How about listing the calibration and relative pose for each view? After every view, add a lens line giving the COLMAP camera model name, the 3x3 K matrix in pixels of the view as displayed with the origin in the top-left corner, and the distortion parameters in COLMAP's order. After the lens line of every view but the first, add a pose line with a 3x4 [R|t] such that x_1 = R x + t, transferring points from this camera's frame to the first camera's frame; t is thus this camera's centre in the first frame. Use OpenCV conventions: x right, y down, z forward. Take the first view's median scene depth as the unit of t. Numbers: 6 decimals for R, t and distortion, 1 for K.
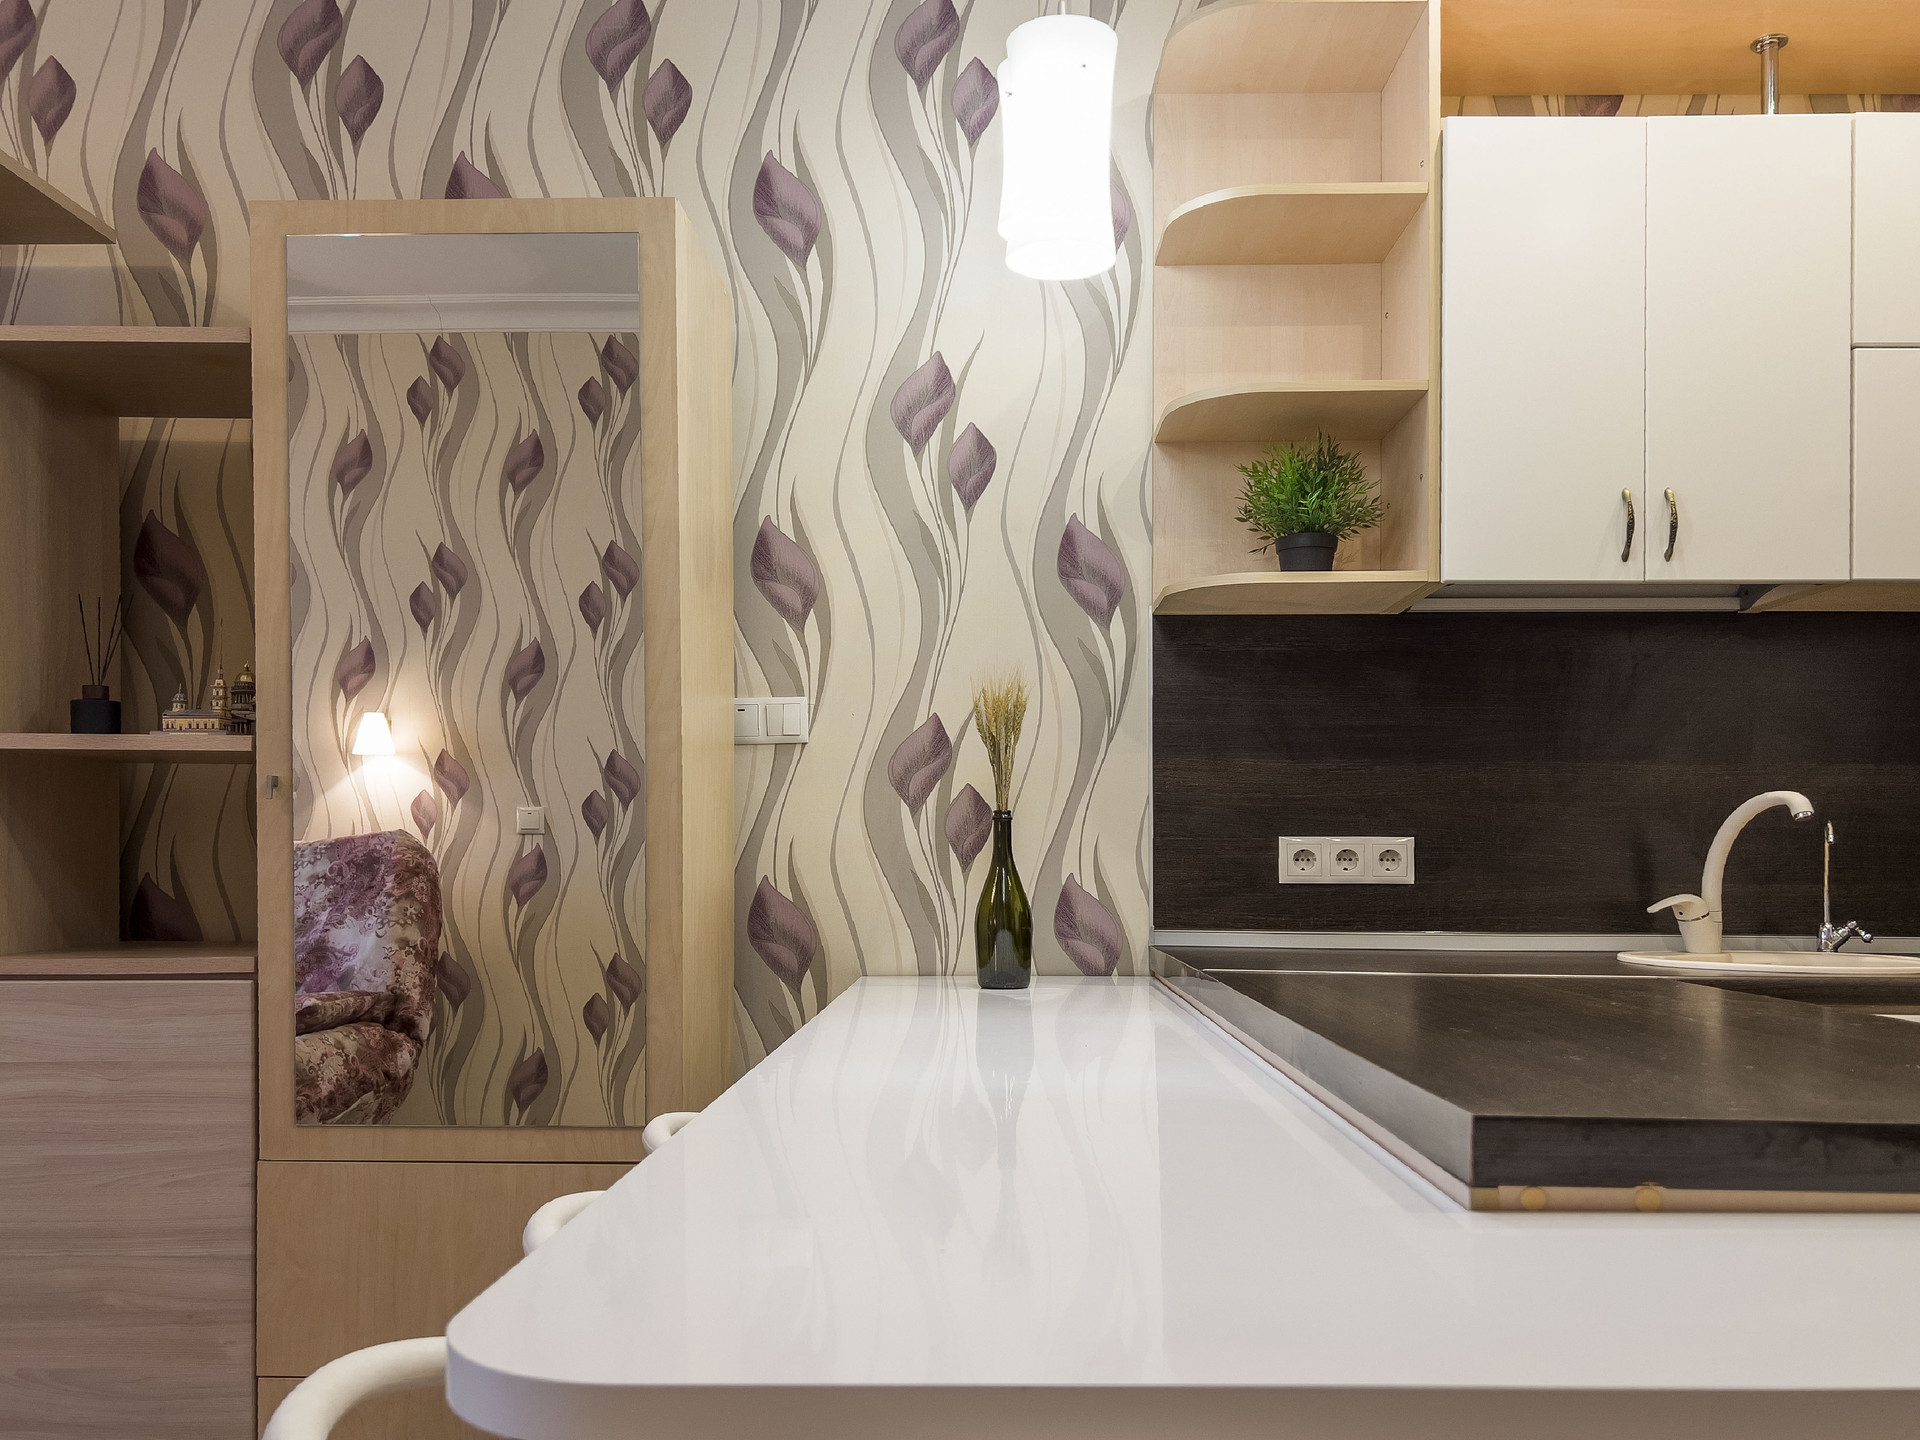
lens RADIAL K [[1670.1, 0, 896.8], [0, 1670.1, 851.4], [0, 0, 1]] dist [0.071042, -0.053522]
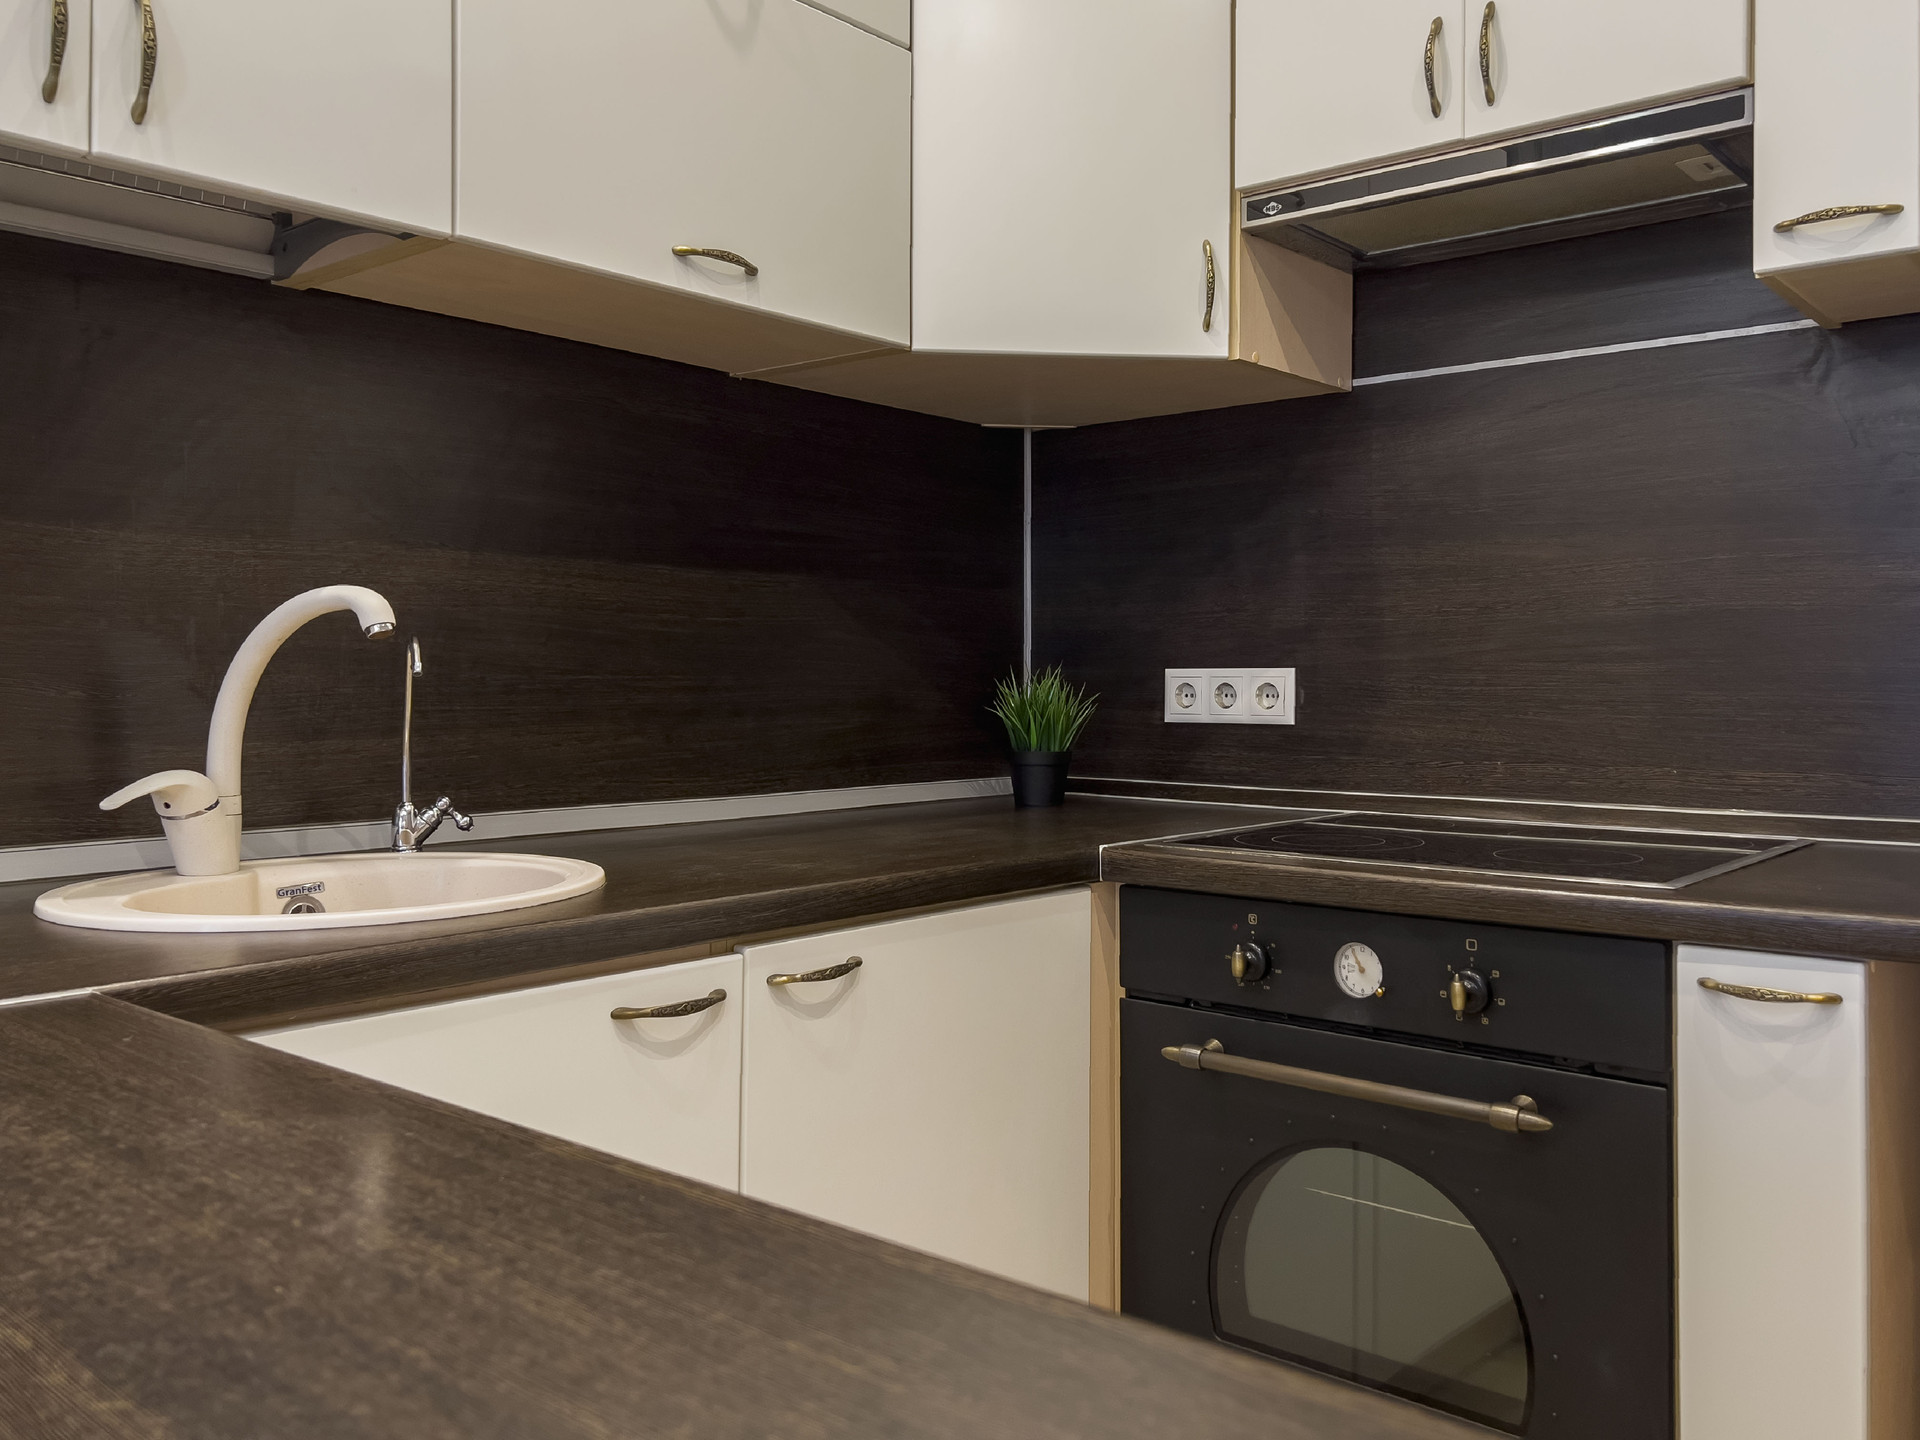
lens RADIAL K [[1670.1, 0, 986.1], [0, 1670.1, 655.7], [0, 0, 1]] dist [0.071042, -0.053522]
pose [[0.646788, 0.006392, 0.762643, 0.211101], [-0.007320, 0.999971, -0.002174, -0.011377], [-0.762635, -0.004176, 0.646816, 0.432729]]
